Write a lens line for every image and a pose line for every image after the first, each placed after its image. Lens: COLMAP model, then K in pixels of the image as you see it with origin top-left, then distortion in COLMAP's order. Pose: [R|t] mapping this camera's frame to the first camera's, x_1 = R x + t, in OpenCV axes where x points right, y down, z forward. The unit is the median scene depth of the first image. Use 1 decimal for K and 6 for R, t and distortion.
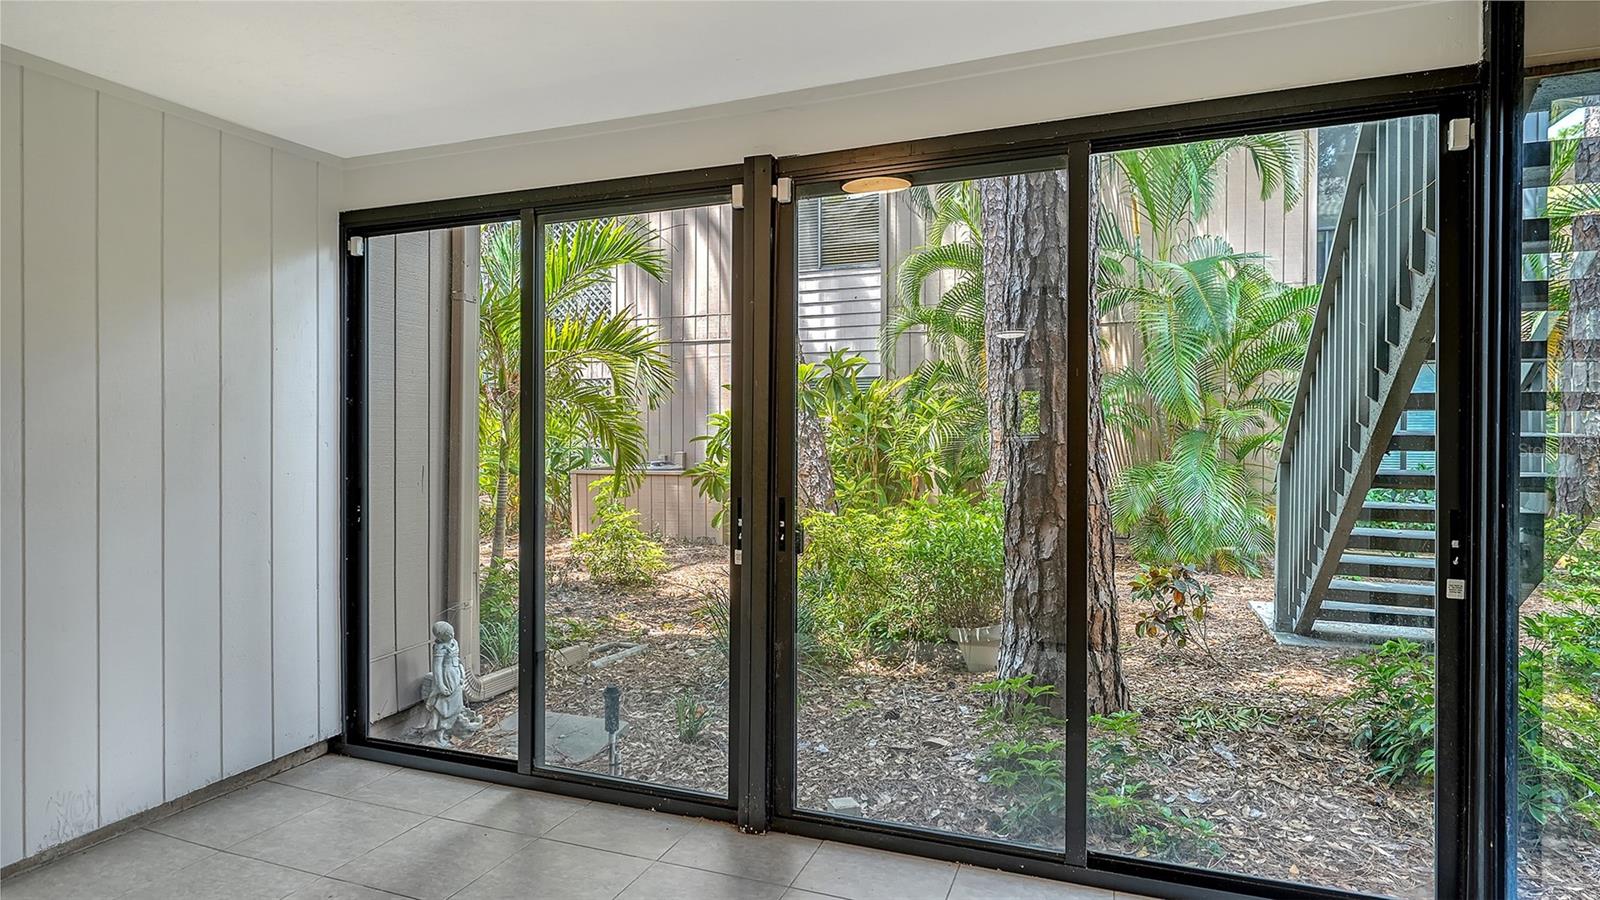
lens RADIAL K [[860.0, 0, 794.2], [0, 860.0, 427.1], [0, 0, 1]] dist [0.004483, 0.000297]
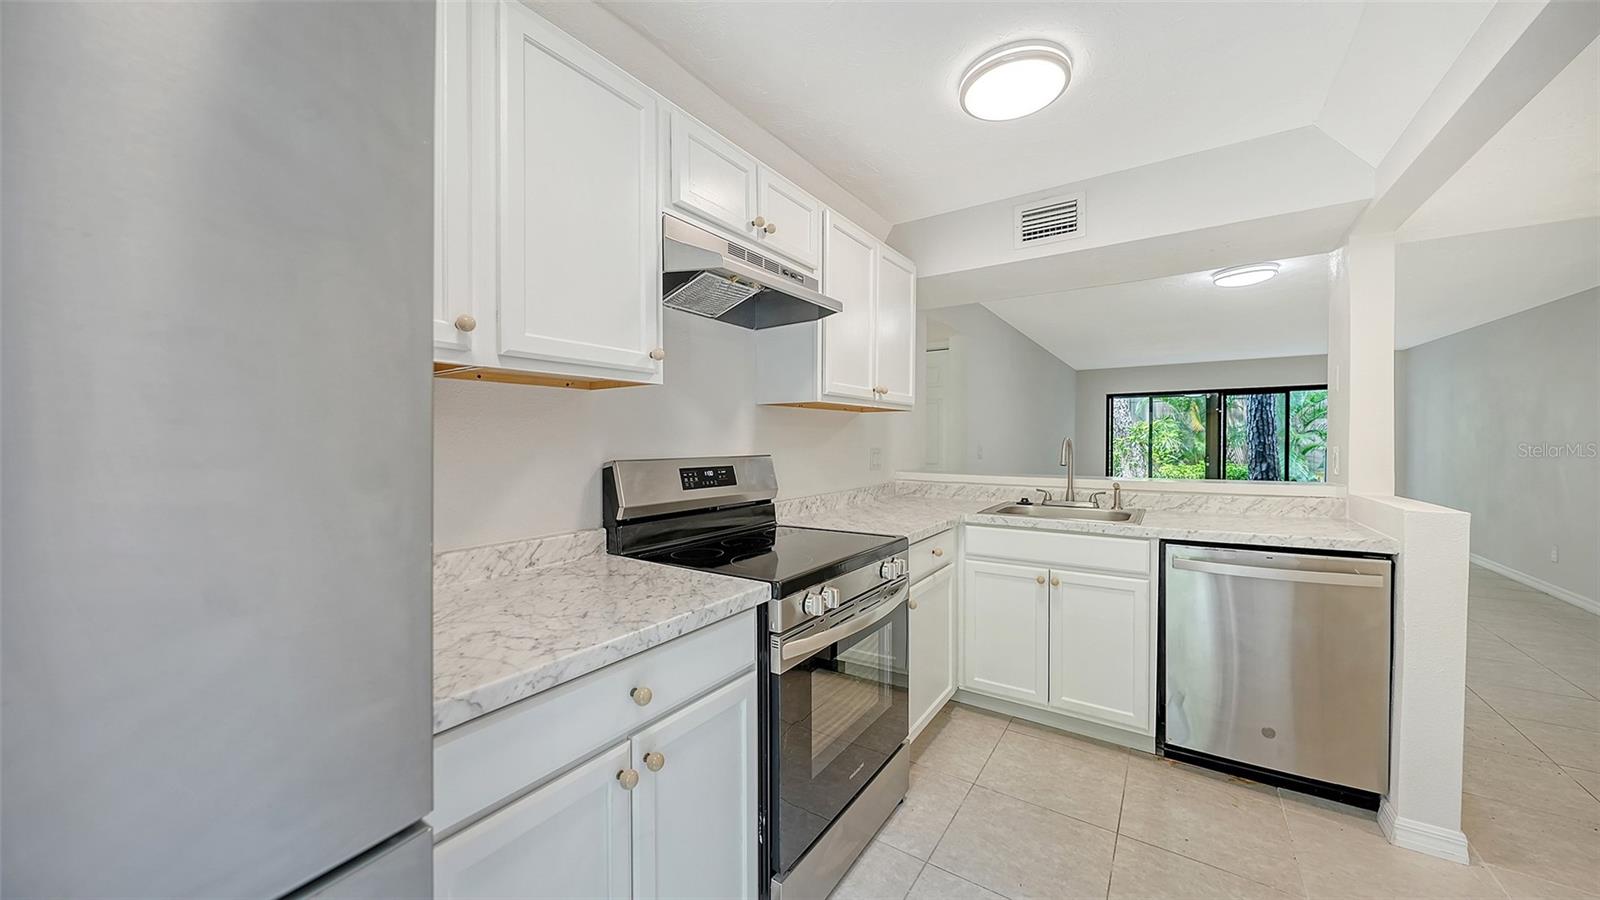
lens RADIAL K [[559.7, 0, 798.5], [0, 559.7, 447.9], [0, 0, 1]] dist [-0.002293, -0.000205]
pose [[0.973775, 0.003037, -0.227491, -1.340693], [-0.001457, 0.999974, 0.007114, 0.022905], [0.227507, -0.006596, 0.973754, -2.257638]]
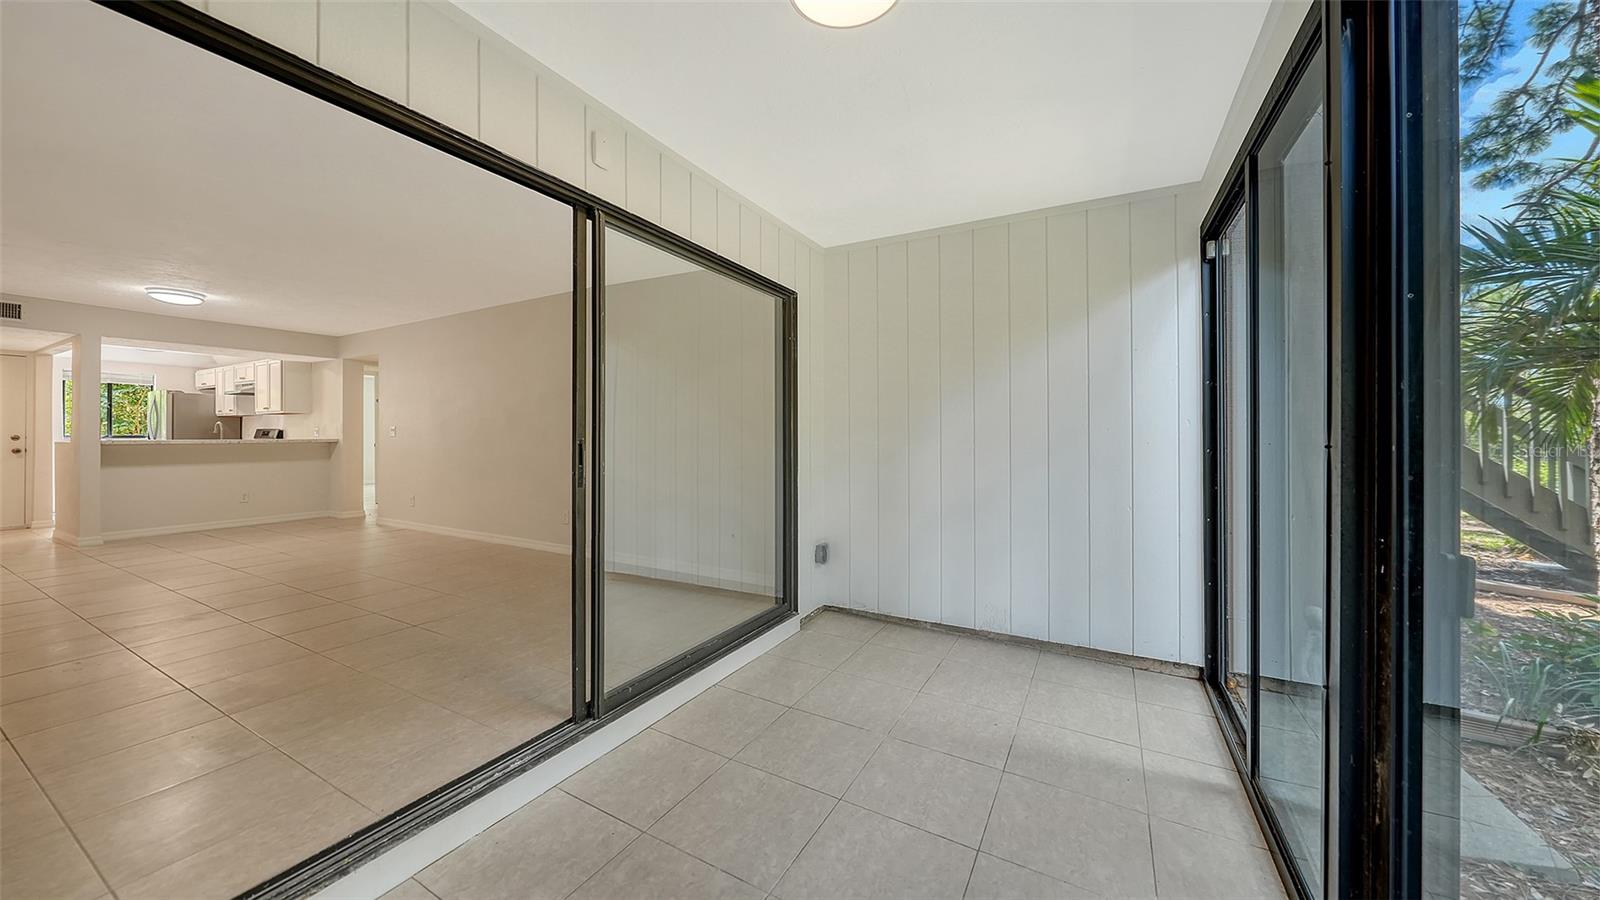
lens RADIAL K [[554.8, 0, 794.5], [0, 554.8, 430.5], [0, 0, 1]] dist [-0.002835, 0.000096]
pose [[-0.141806, -0.003488, -0.989888, 0.288772], [-0.005661, 0.999980, -0.002712, 0.035476], [0.989878, 0.005219, -0.141823, 0.524814]]
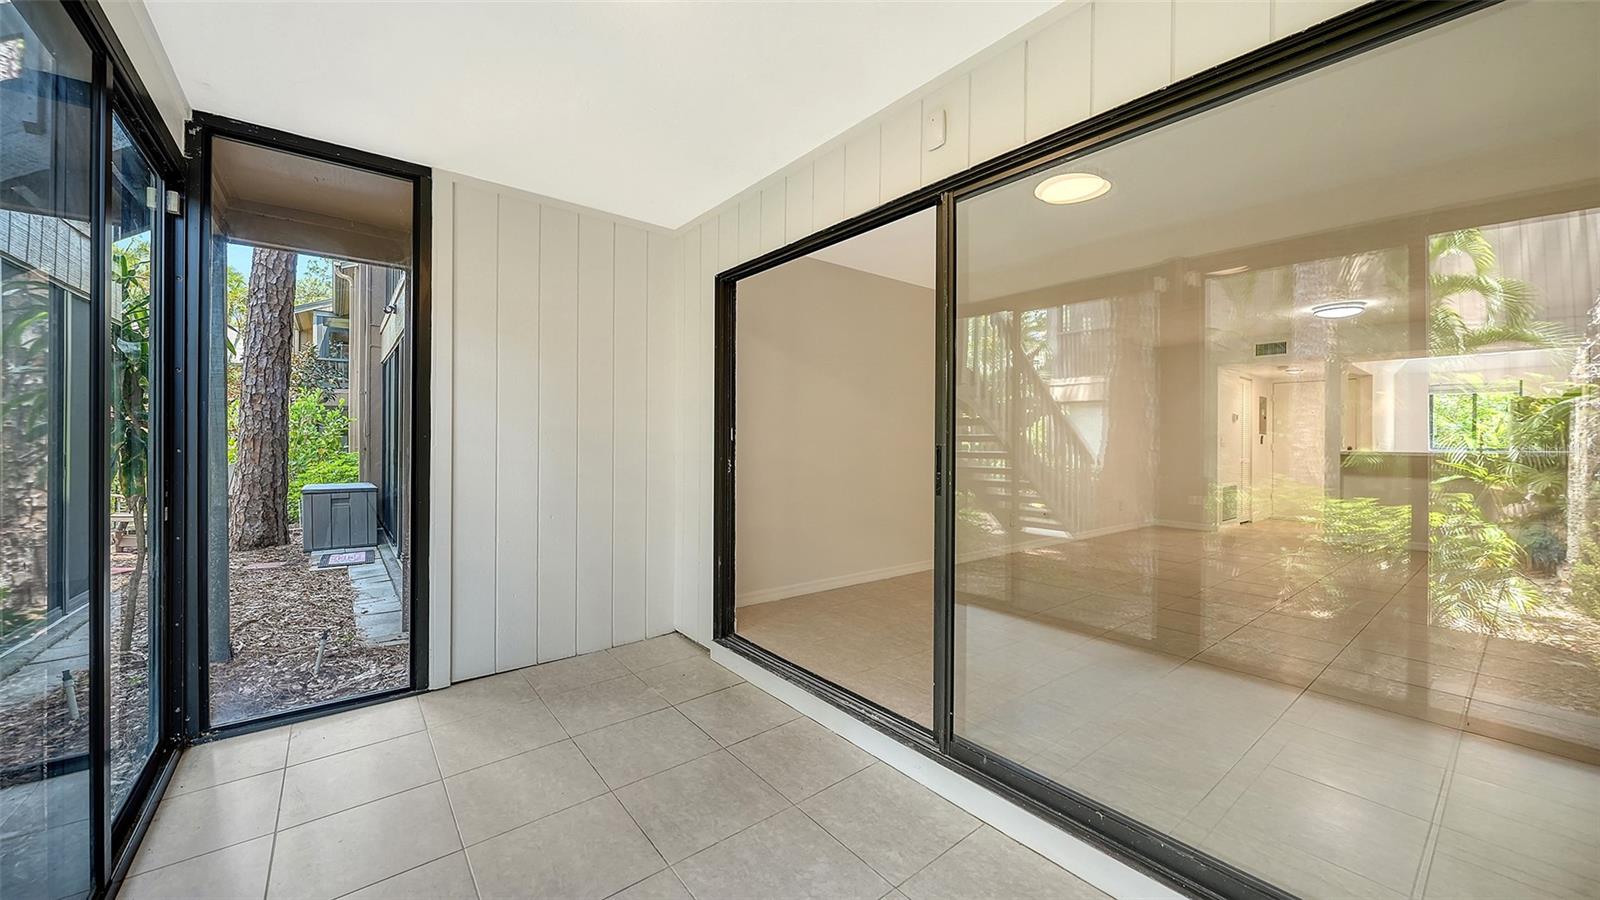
lens RADIAL K [[584.5, 0, 796.5], [0, 584.5, 447.9], [0, 0, 1]] dist [-0.001516, -0.000173]
pose [[-0.860005, -0.007235, 0.510234, -0.387863], [-0.000940, 0.999920, 0.012595, 0.039209], [-0.510284, 0.010352, -0.859943, 0.775877]]
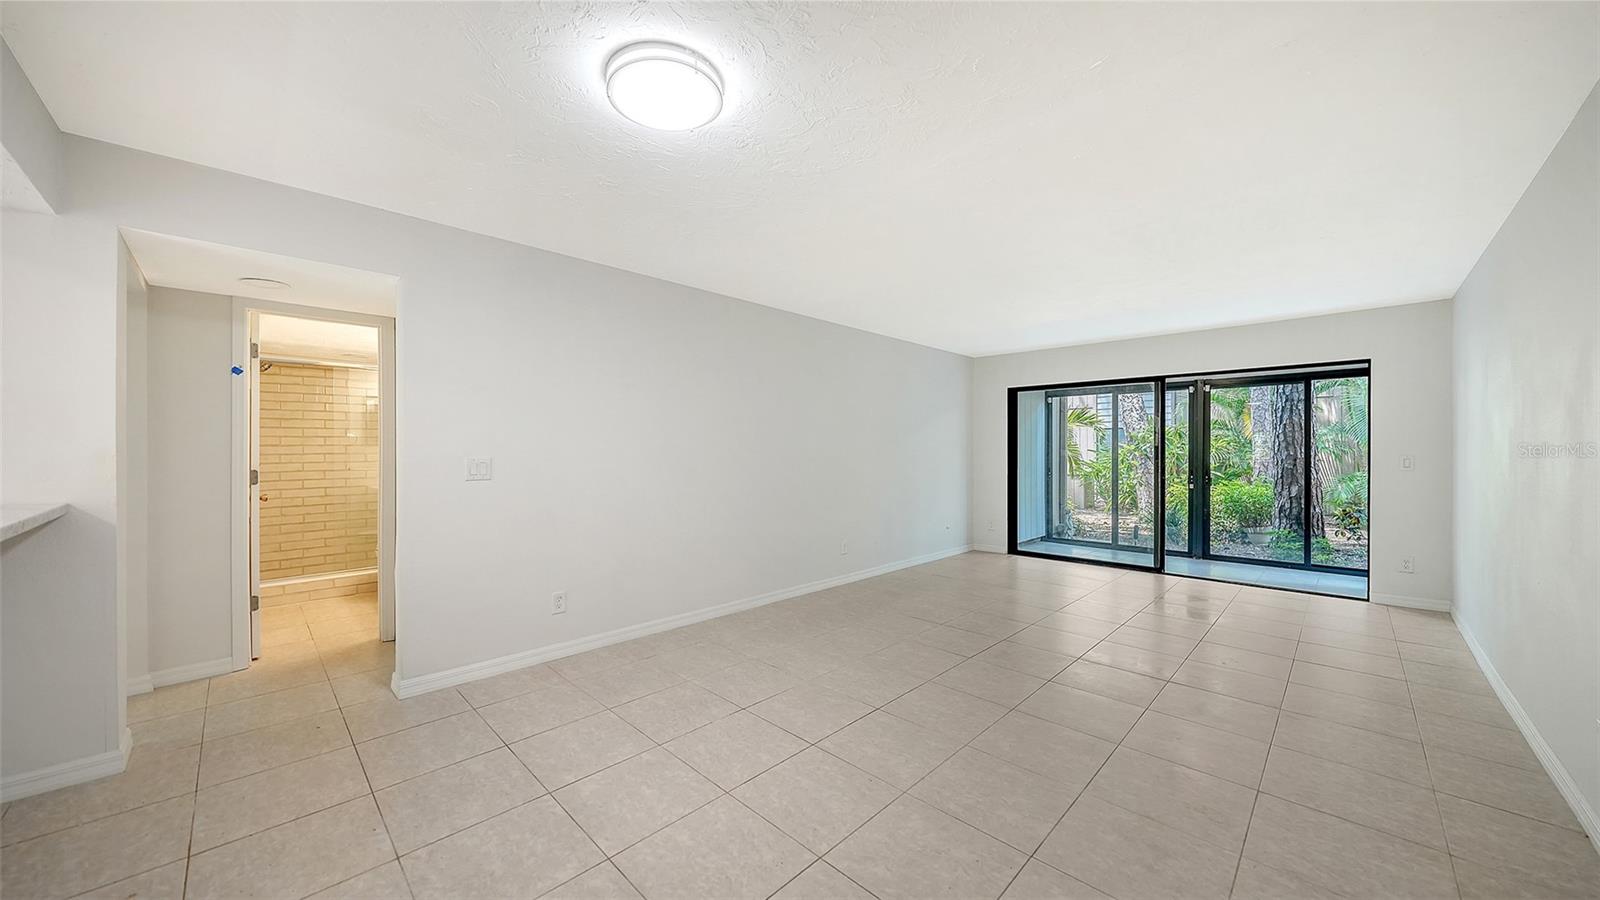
lens RADIAL K [[558.8, 0, 790.7], [0, 558.8, 450.8], [0, 0, 1]] dist [-0.003723, -0.000154]
pose [[0.913711, 0.004318, -0.406341, -0.518631], [-0.006791, 0.999966, -0.004645, 0.016020], [0.406308, 0.007003, 0.913710, -1.485622]]
